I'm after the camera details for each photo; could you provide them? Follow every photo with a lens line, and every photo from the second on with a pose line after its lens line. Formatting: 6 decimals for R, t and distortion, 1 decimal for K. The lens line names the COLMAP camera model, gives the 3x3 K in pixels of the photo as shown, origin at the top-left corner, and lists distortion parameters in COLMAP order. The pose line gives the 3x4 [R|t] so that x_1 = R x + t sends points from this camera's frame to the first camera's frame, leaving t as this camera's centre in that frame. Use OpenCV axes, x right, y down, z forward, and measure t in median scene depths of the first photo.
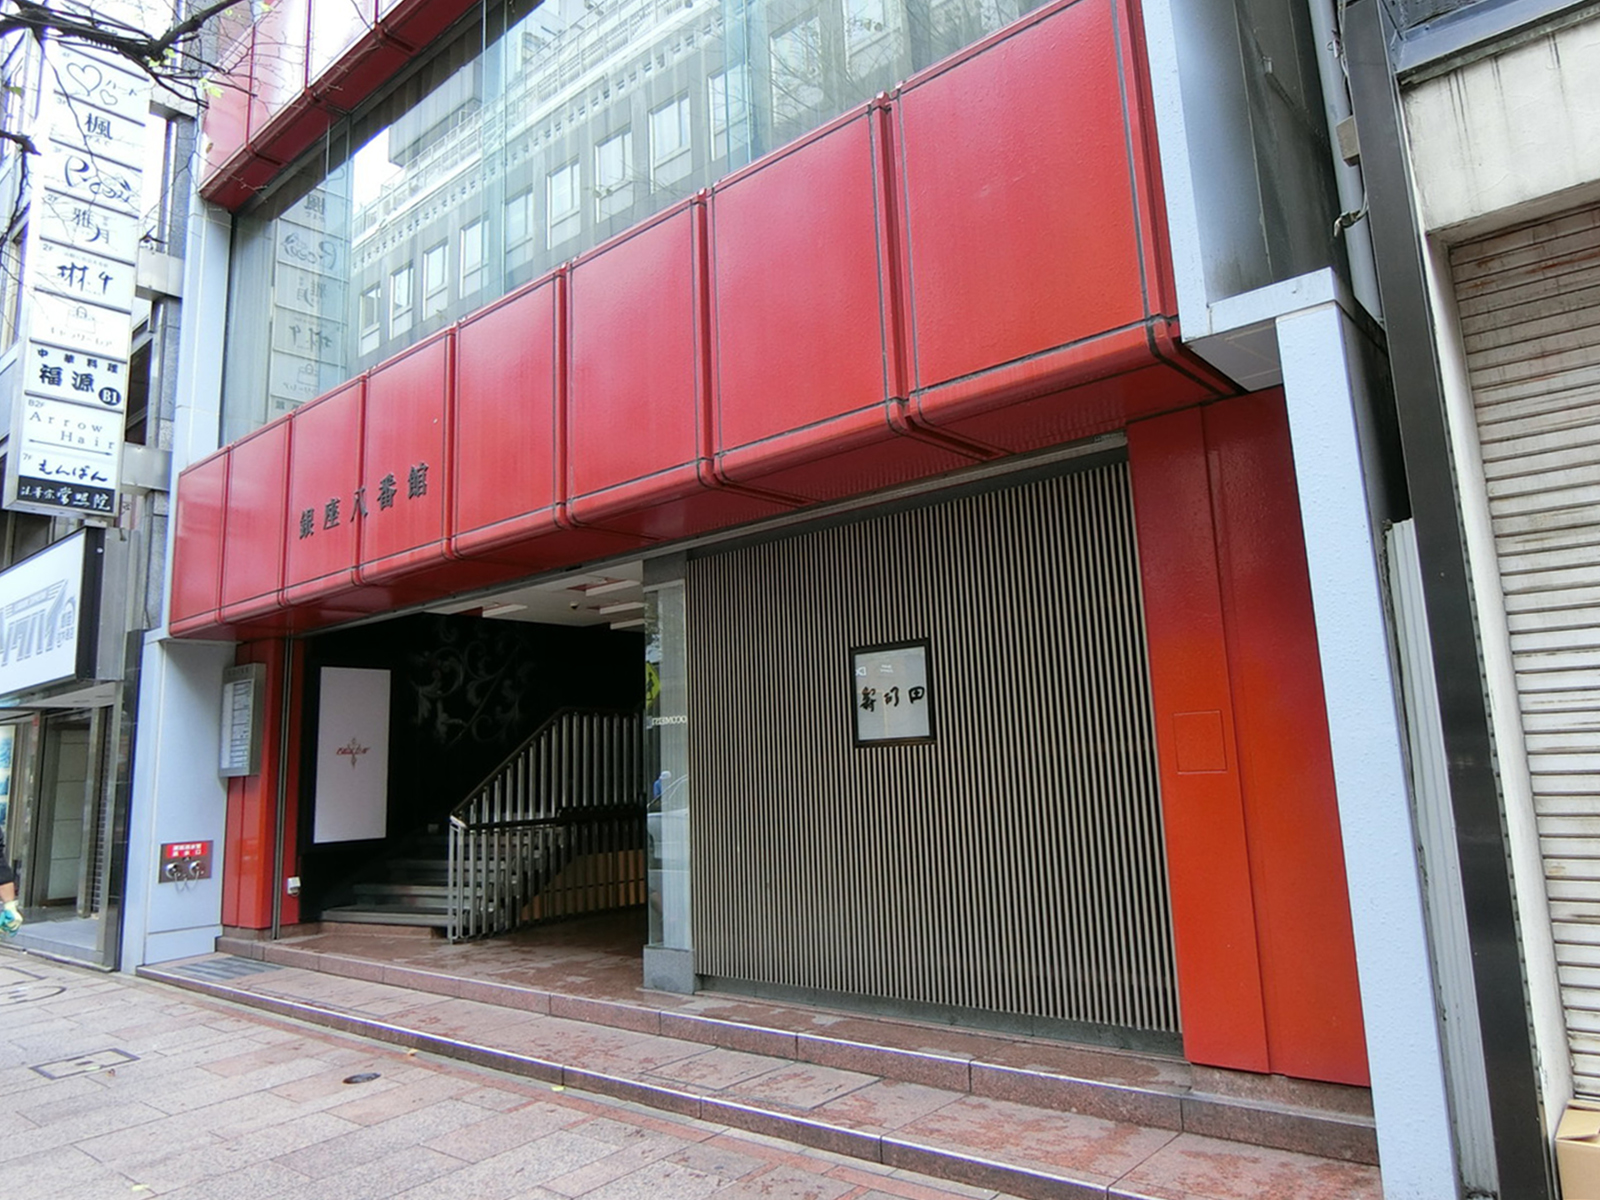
lens RADIAL K [[1013.5, 0, 800.0], [0, 1013.5, 600.0], [0, 0, 1]] dist [0.000362, -0.000315]
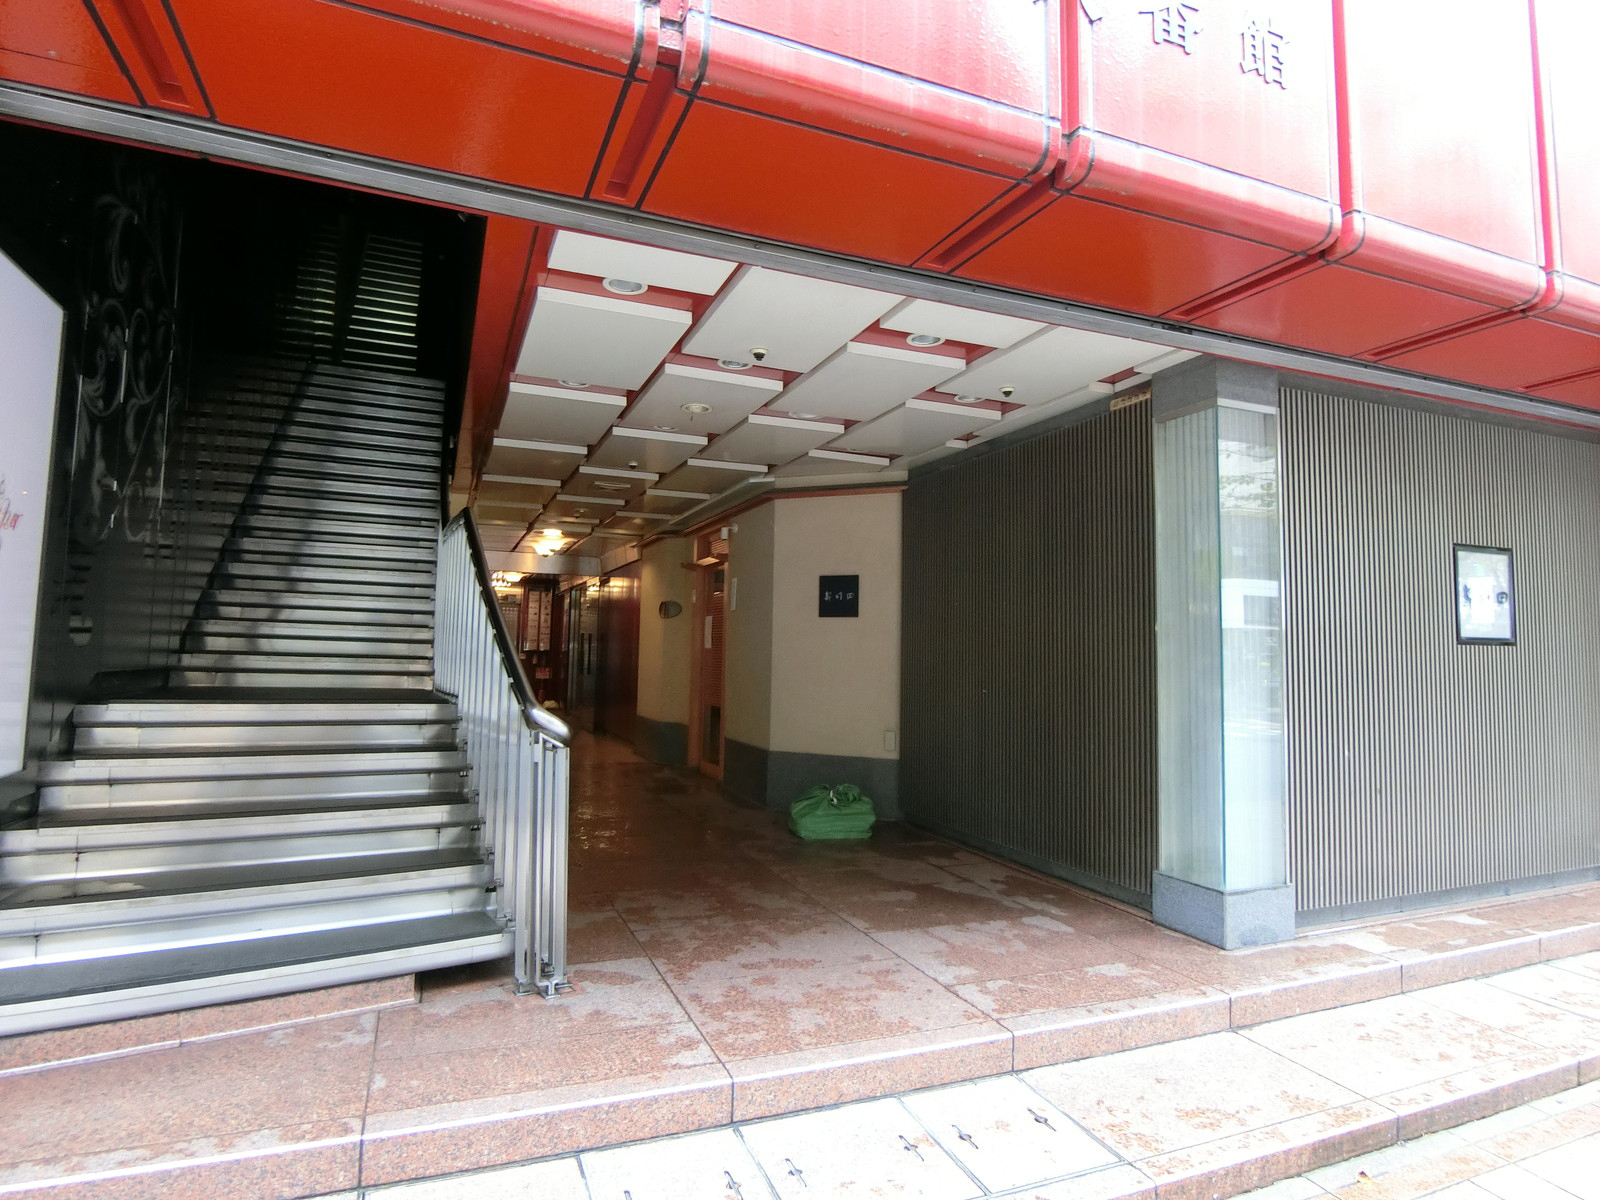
lens RADIAL K [[887.7, 0, 800.0], [0, 887.7, 600.0], [0, 0, 1]] dist [0.002584, 0.000528]
pose [[0.457736, 0.096947, 0.883787, -1.014596], [-0.179537, 0.983638, -0.014914, 0.232661], [-0.870772, -0.151846, 0.467652, 1.163485]]
